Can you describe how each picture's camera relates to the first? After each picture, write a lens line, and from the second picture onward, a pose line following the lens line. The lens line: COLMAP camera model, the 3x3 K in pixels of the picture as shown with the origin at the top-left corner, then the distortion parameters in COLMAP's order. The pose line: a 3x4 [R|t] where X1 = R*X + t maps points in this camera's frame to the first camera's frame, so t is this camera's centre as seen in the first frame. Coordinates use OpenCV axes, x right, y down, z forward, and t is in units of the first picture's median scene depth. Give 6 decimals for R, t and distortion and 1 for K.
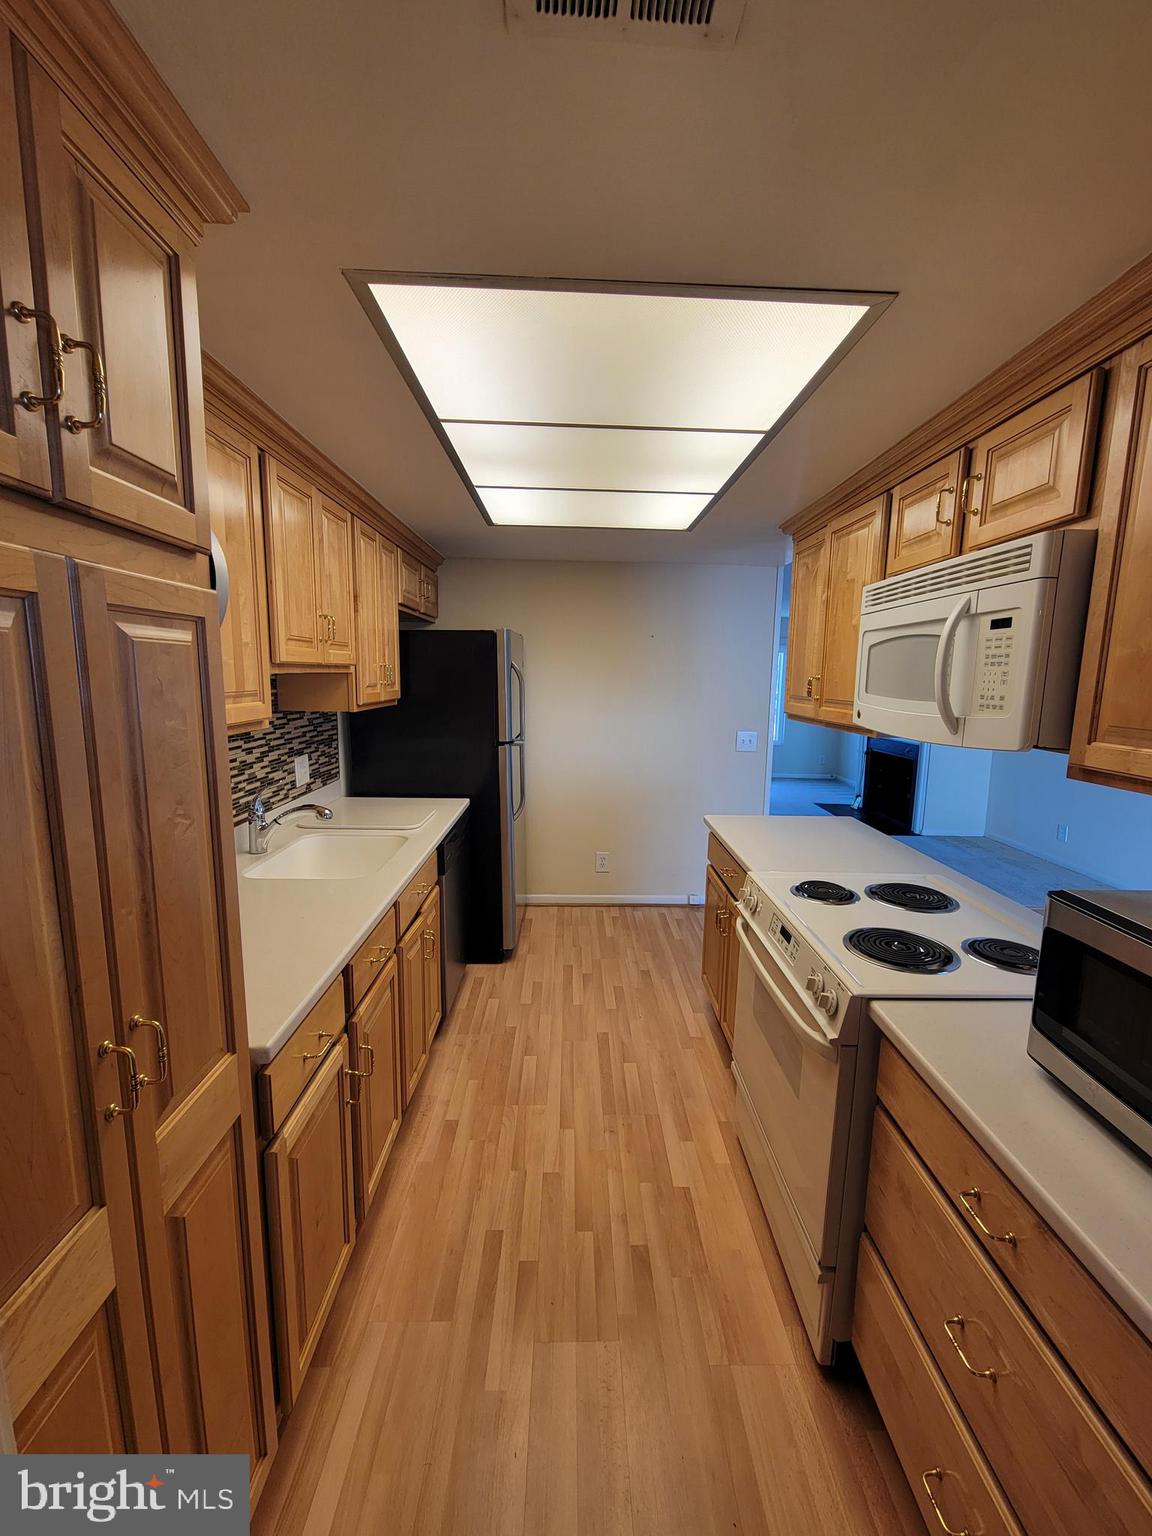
lens RADIAL K [[628.1, 0, 584.2], [0, 628.1, 764.8], [0, 0, 1]] dist [0.000990, -0.004143]
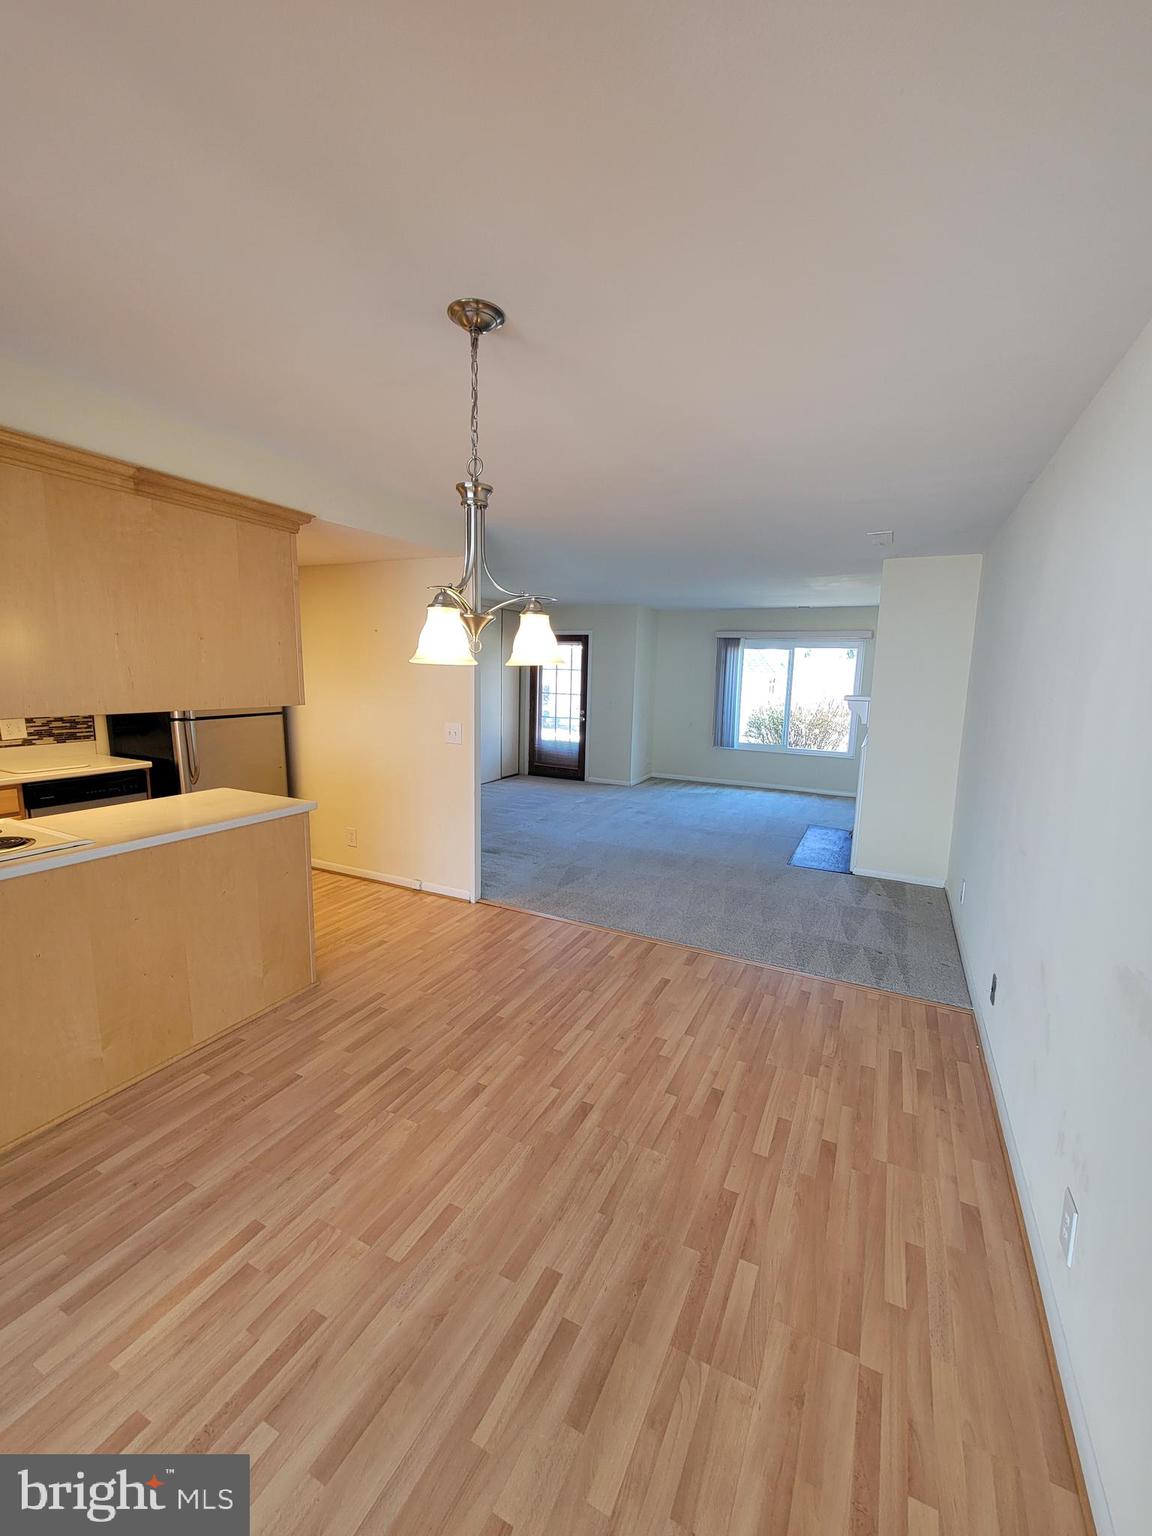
lens RADIAL K [[628.1, 0, 582.8], [0, 628.1, 770.8], [0, 0, 1]] dist [0.000990, -0.004143]
pose [[0.886883, 0.075708, -0.455748, 1.411582], [-0.074231, 0.997016, 0.021168, -0.022736], [0.455991, 0.015058, 0.889857, 0.324031]]
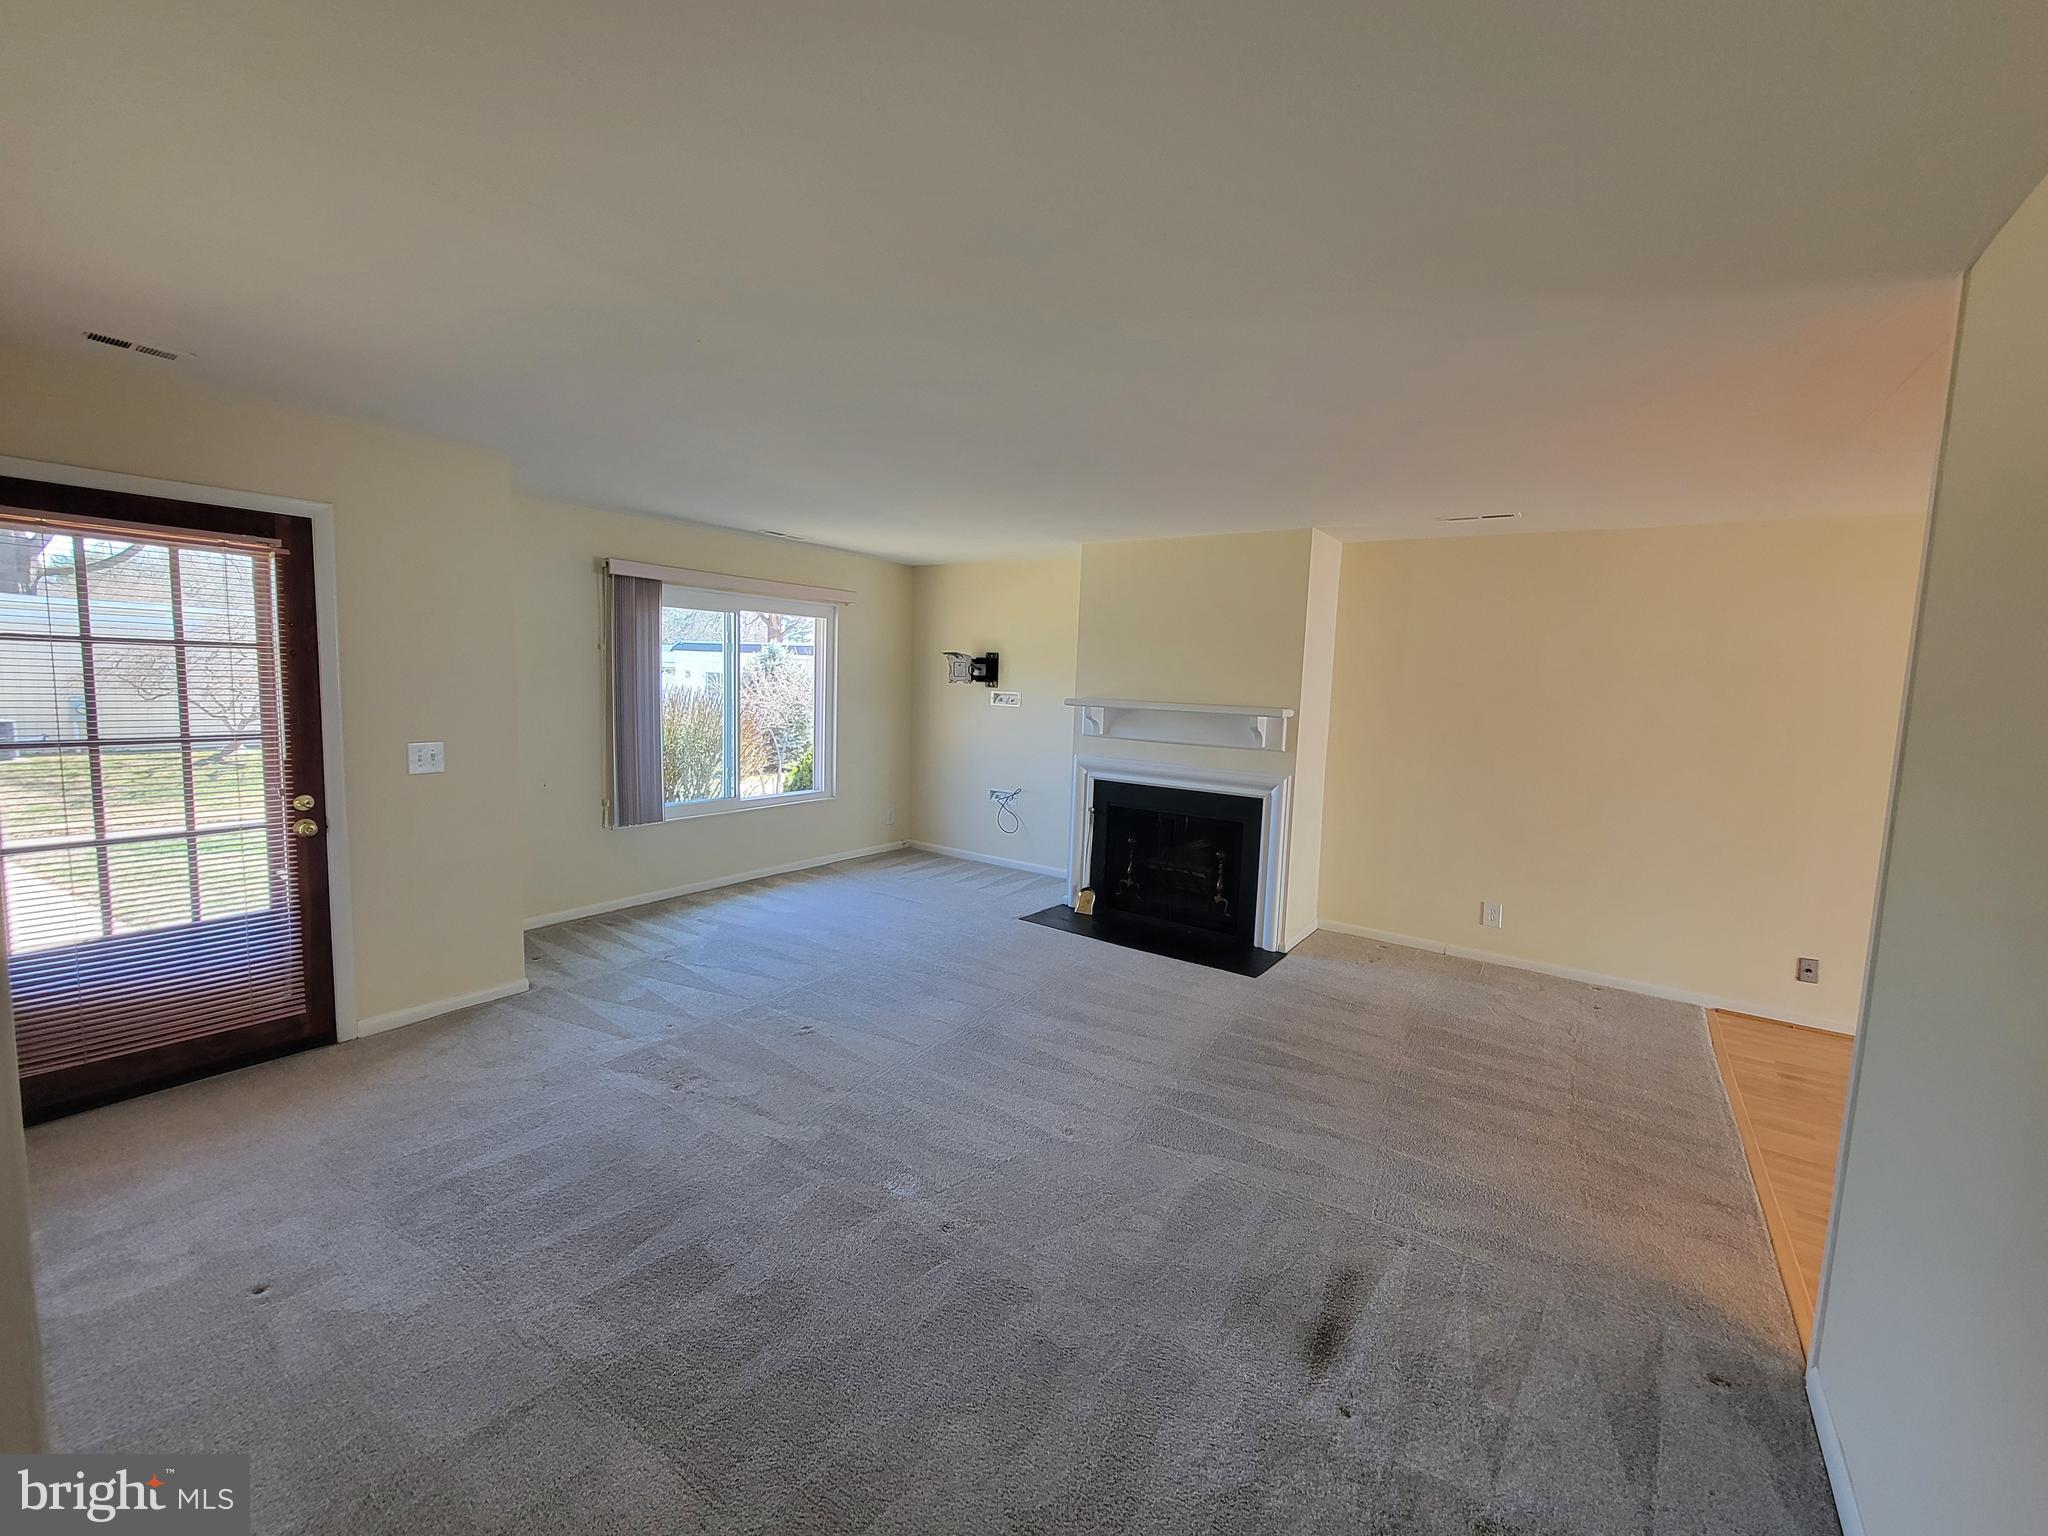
lens RADIAL K [[837.4, 0, 1016.6], [0, 837.4, 766.5], [0, 0, 1]] dist [0.000990, -0.004143]
pose [[0.591753, -0.079901, 0.802150, -0.476262], [0.092948, 0.995202, 0.030562, -0.251535], [-0.800743, 0.056473, 0.596340, 1.784305]]
